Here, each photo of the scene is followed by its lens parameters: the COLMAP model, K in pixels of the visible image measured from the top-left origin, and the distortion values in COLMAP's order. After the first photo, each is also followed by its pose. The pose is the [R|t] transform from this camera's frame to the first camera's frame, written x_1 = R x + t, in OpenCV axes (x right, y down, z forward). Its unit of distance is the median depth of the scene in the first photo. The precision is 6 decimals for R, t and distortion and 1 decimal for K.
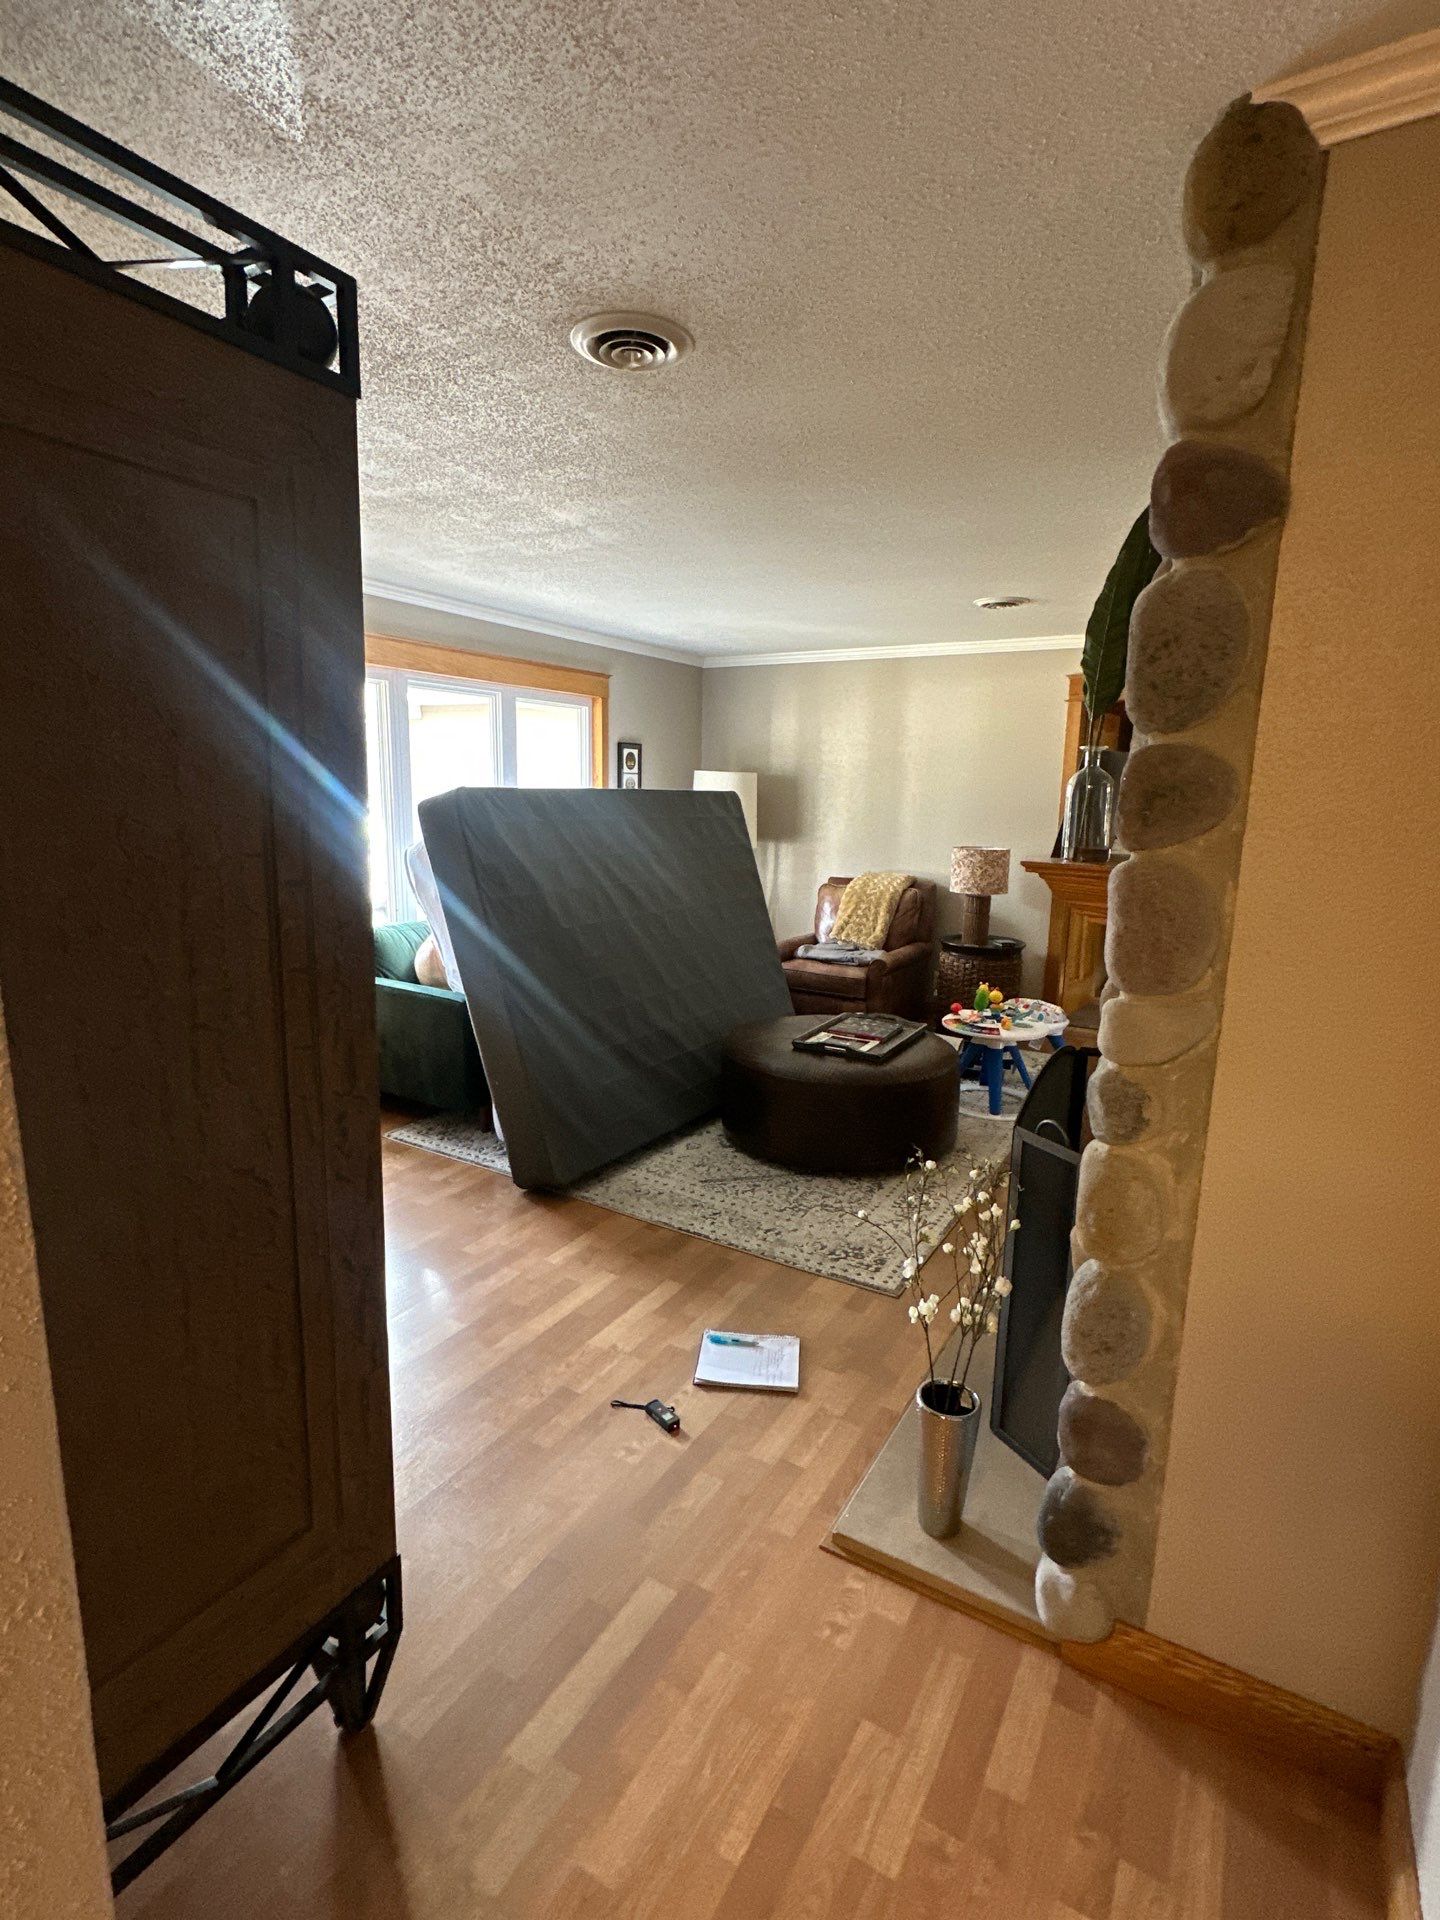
lens RADIAL K [[938.4, 0, 722.4], [0, 938.4, 963.1], [0, 0, 1]] dist [0.000221, 0.000068]
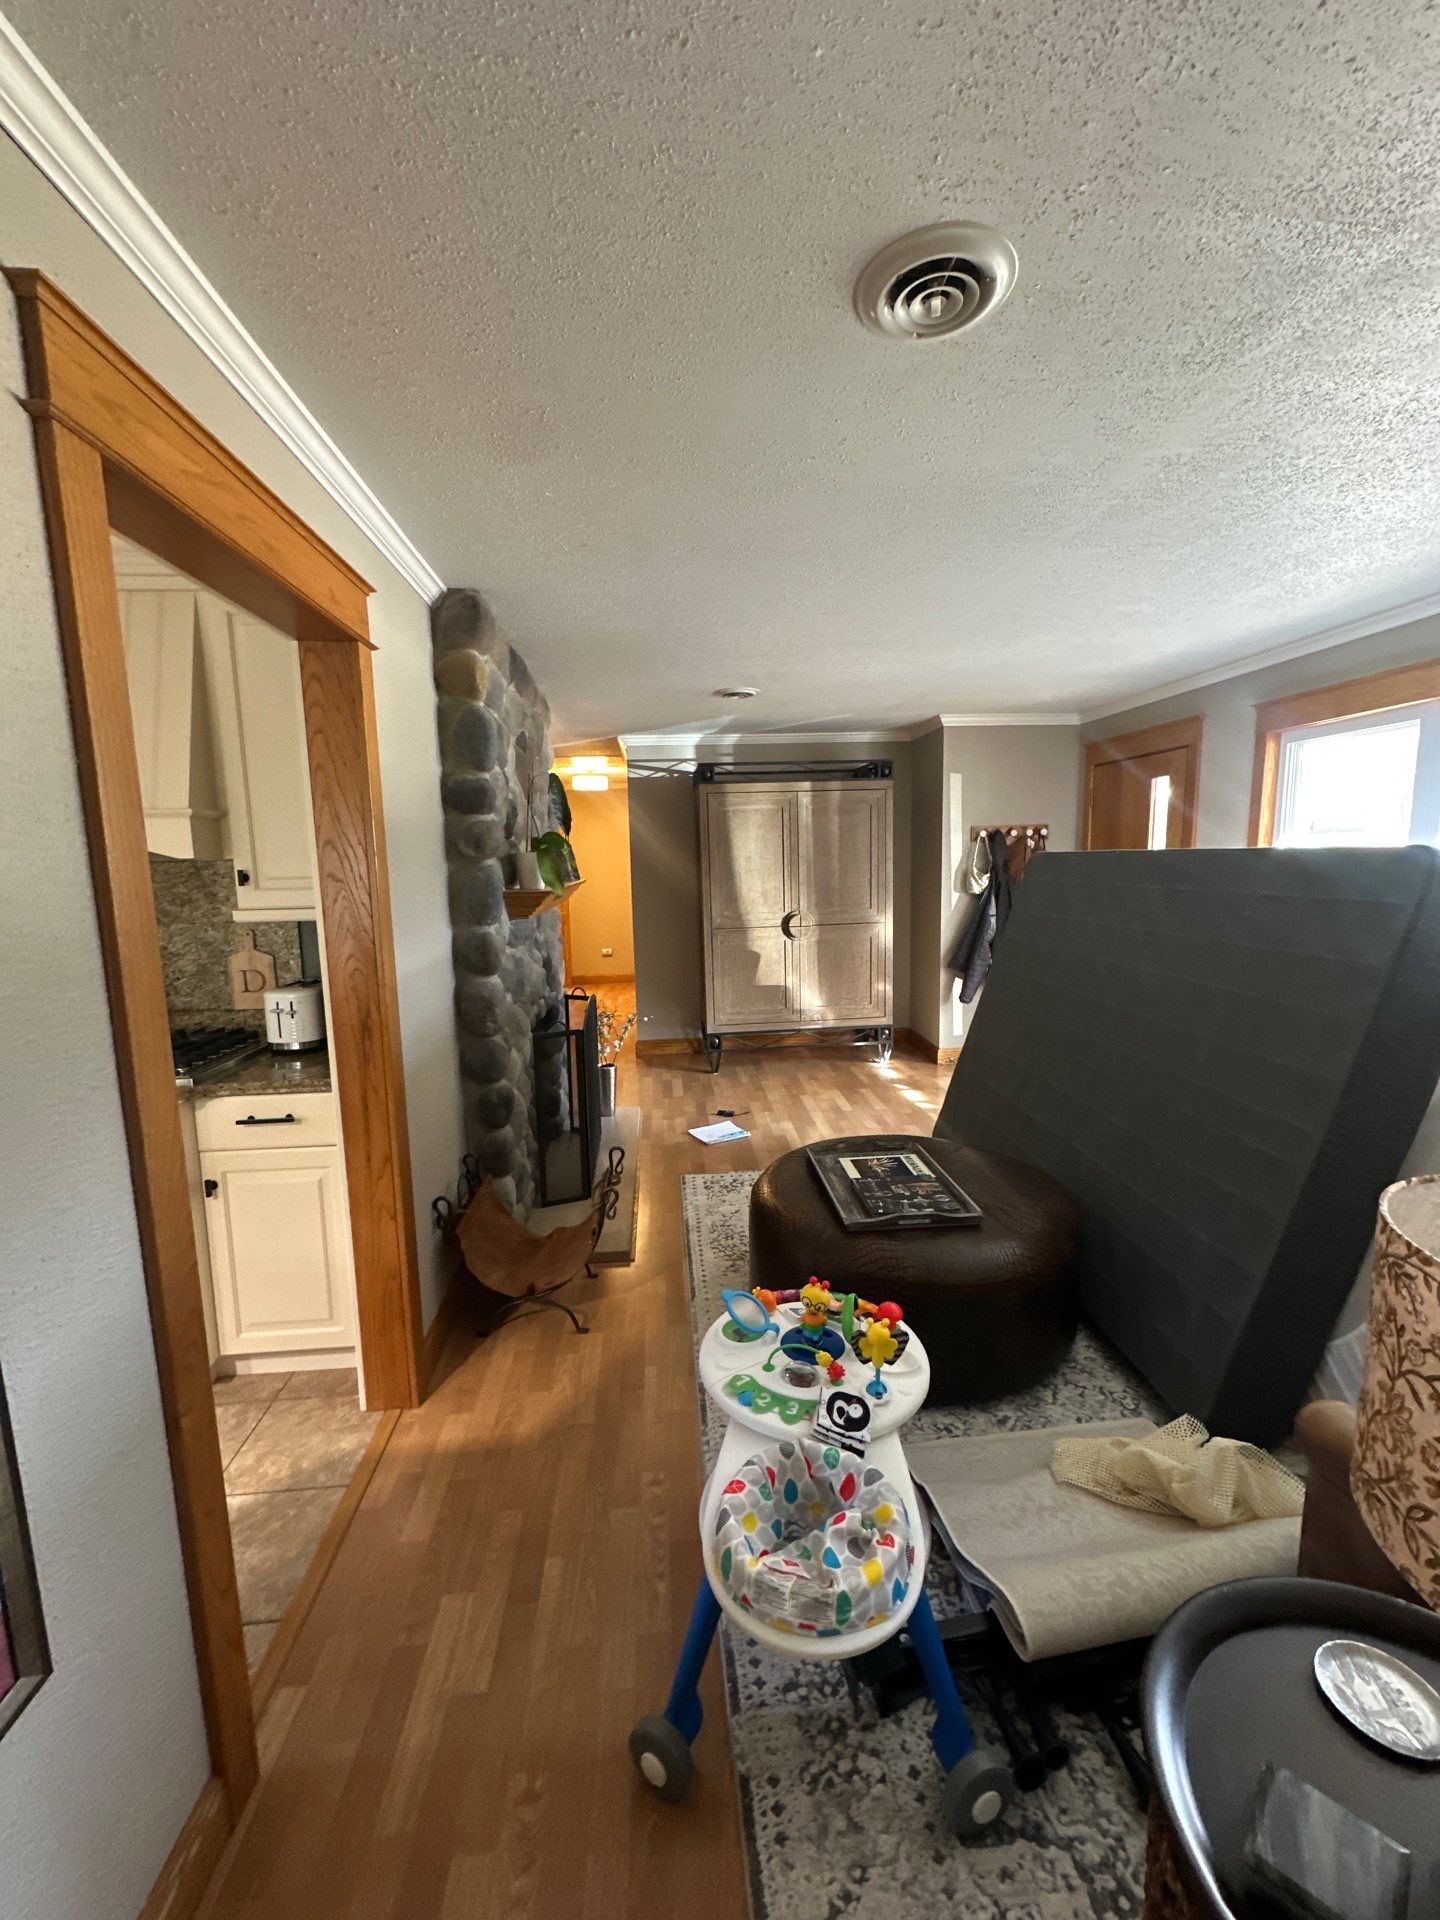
lens RADIAL K [[765.9, 0, 721.5], [0, 765.9, 960.4], [0, 0, 1]] dist [0.000563, -0.000521]
pose [[-0.812384, 0.060500, -0.579976, 0.949759], [-0.119987, 0.955977, 0.267791, -0.374921], [0.570645, 0.287139, -0.769361, 2.138015]]
